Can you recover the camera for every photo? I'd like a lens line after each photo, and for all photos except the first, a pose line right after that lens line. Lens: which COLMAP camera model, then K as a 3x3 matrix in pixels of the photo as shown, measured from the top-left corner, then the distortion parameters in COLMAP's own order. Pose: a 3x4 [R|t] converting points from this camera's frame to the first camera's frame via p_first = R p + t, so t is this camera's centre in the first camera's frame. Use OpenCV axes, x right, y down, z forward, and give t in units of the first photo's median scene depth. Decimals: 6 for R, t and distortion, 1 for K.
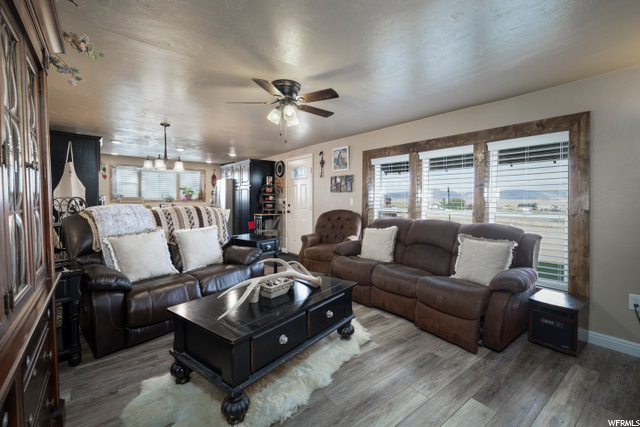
lens RADIAL K [[277.6, 0, 326.5], [0, 277.6, 206.7], [0, 0, 1]] dist [0.010124, -0.000106]
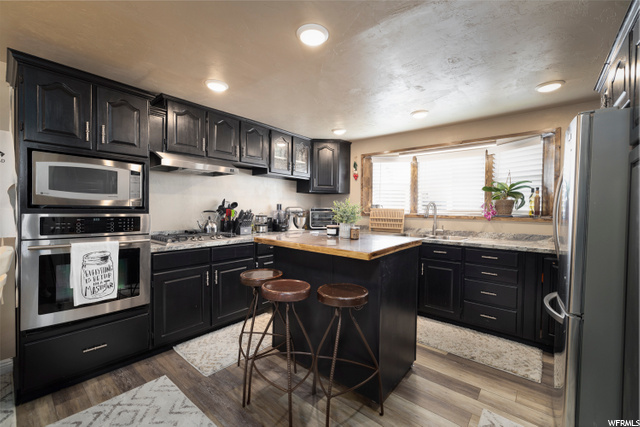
lens RADIAL K [[267.5, 0, 317.8], [0, 267.5, 212.0], [0, 0, 1]] dist [-0.000455, -0.000034]
pose [[0.190804, 0.006283, -0.981608, -0.298169], [-0.035861, 0.999357, -0.000574, -0.034129], [0.980973, 0.035311, 0.190907, 1.106718]]
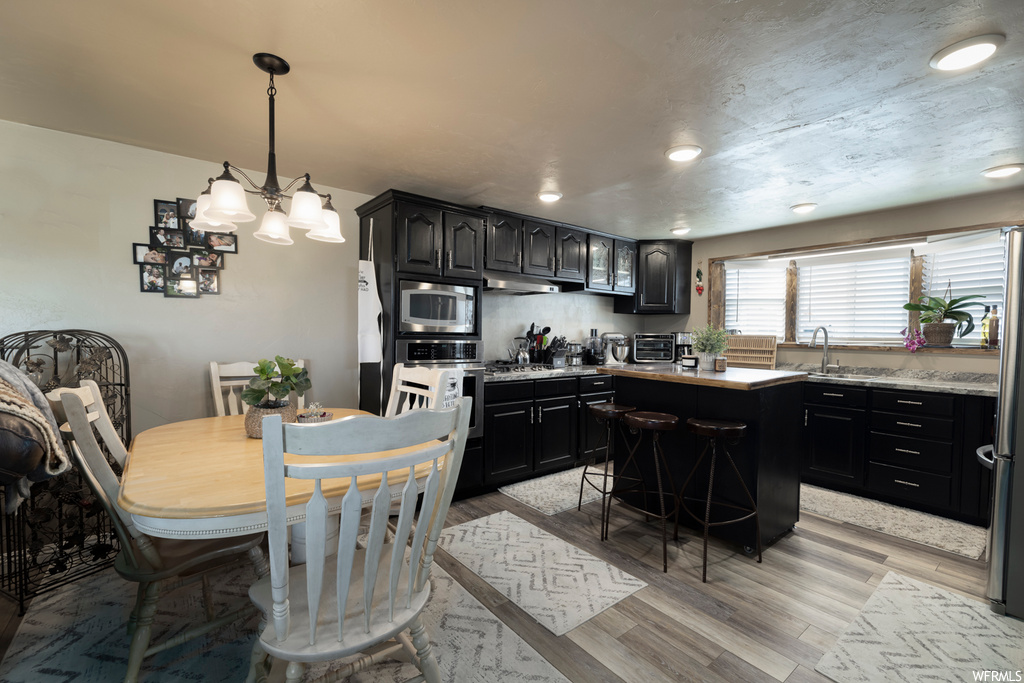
lens RADIAL K [[438.2, 0, 512.0], [0, 438.2, 341.5], [0, 0, 1]] dist [0.001035, 0.000094]
pose [[-0.012943, 0.010839, -0.999857, -0.121343], [-0.039496, 0.999155, 0.011343, -0.029833], [0.999136, 0.039637, -0.012503, 0.981006]]
